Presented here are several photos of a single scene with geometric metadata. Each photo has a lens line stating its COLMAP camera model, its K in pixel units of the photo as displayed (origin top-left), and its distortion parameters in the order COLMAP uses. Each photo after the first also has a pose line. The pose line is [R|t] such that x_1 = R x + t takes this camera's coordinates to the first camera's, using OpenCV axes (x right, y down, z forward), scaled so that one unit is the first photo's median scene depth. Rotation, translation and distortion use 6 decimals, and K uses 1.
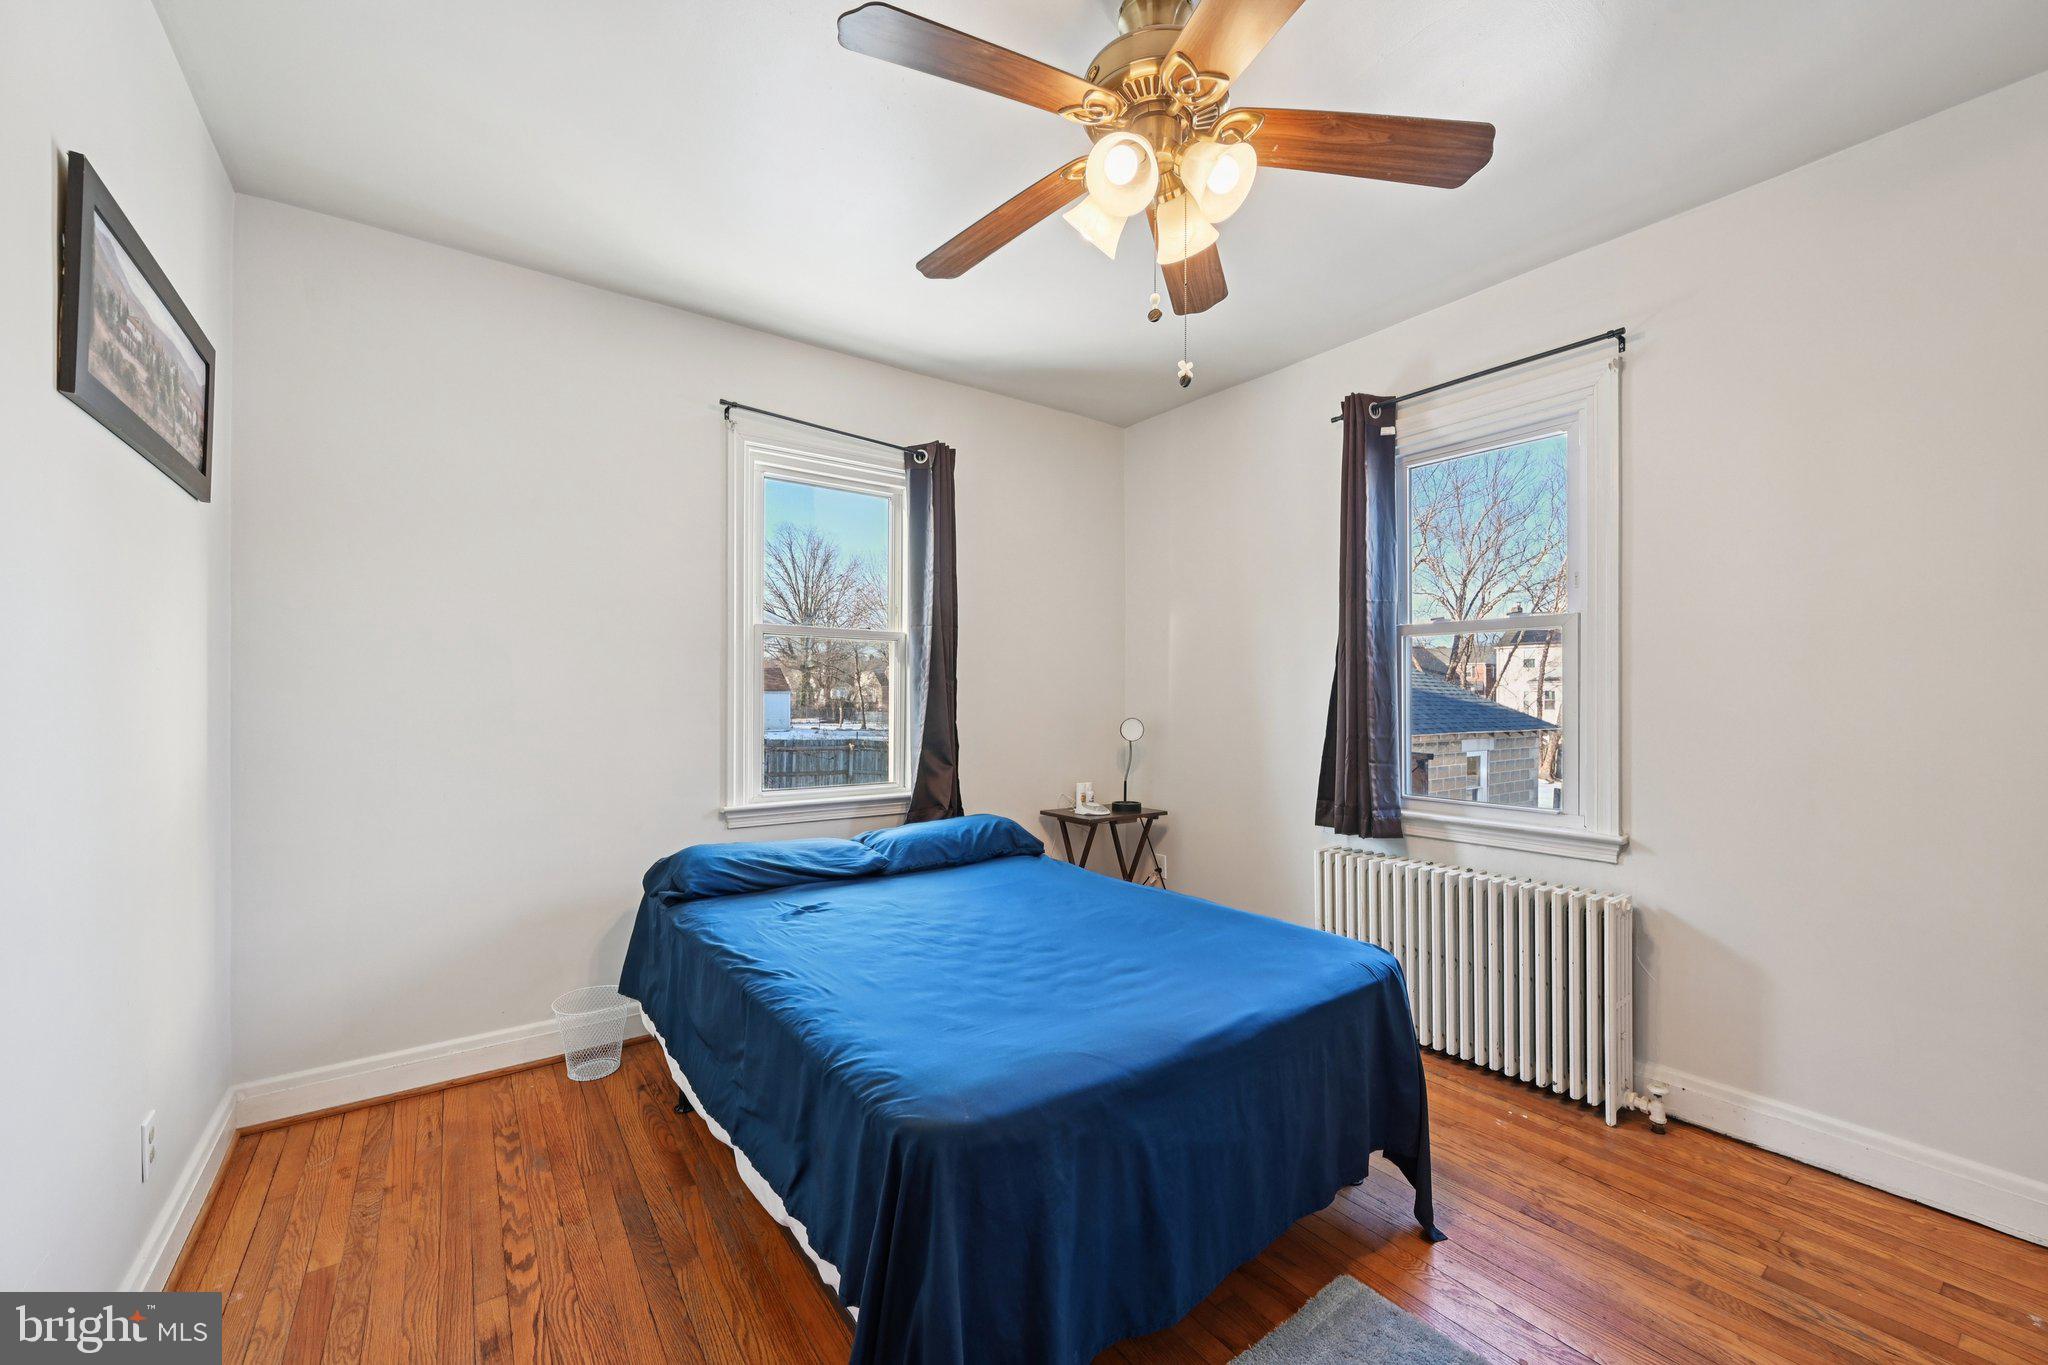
lens RADIAL K [[805.4, 0, 1034.4], [0, 805.4, 695.5], [0, 0, 1]] dist [-0.001489, -0.000384]
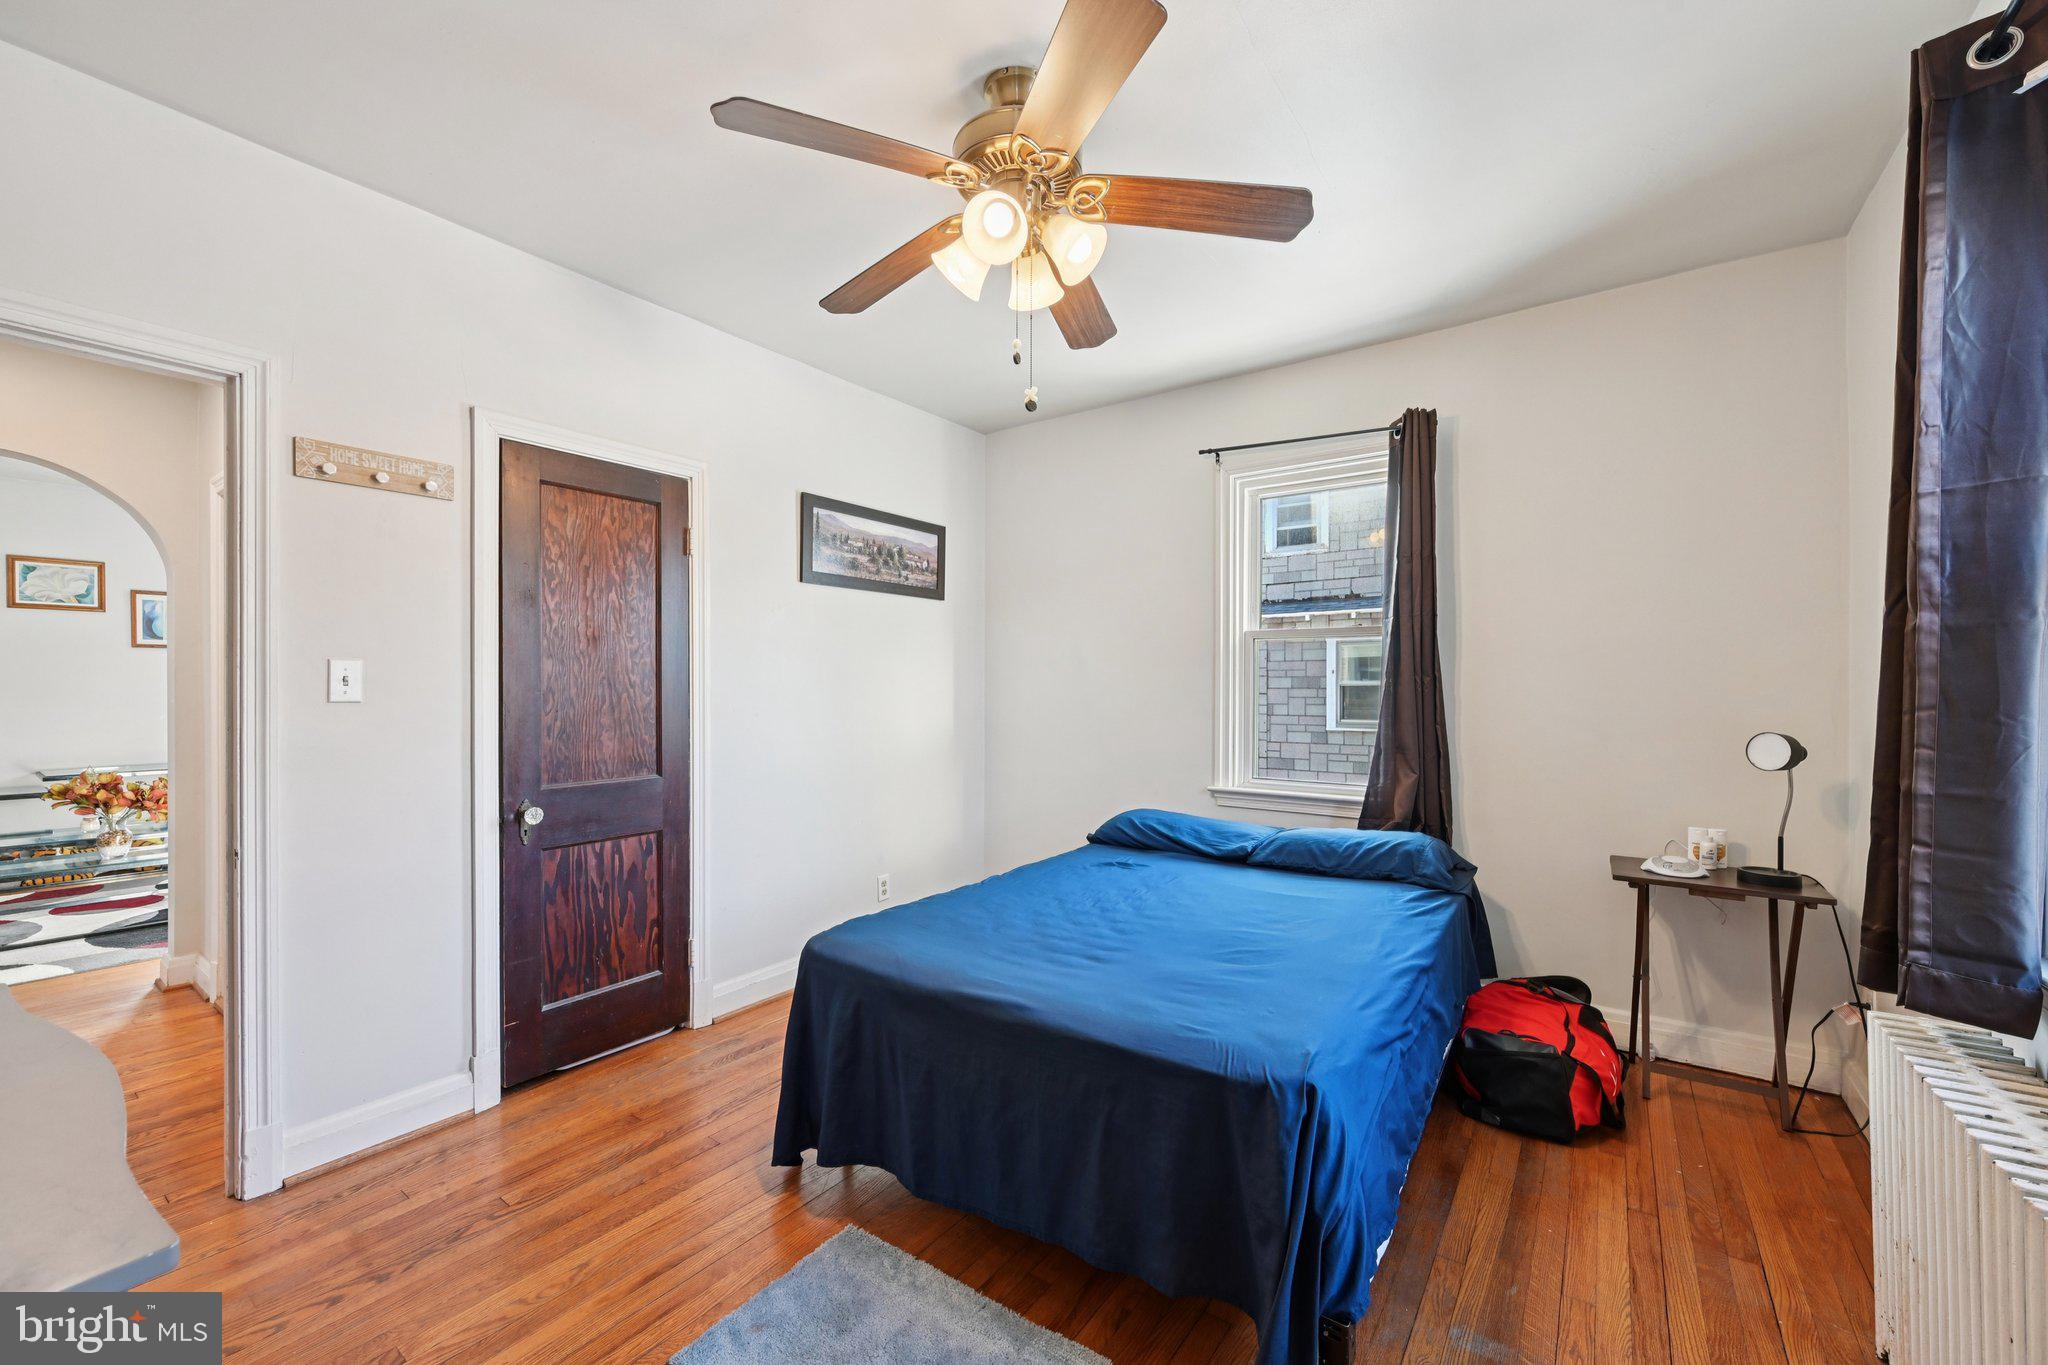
lens RADIAL K [[805.4, 0, 1034.5], [0, 805.4, 683.1], [0, 0, 1]] dist [-0.001489, -0.000384]
pose [[0.316701, -0.008784, -0.948485, 0.717938], [-0.000548, 0.999955, -0.009444, -0.004187], [0.948525, 0.003511, 0.316682, 0.392166]]
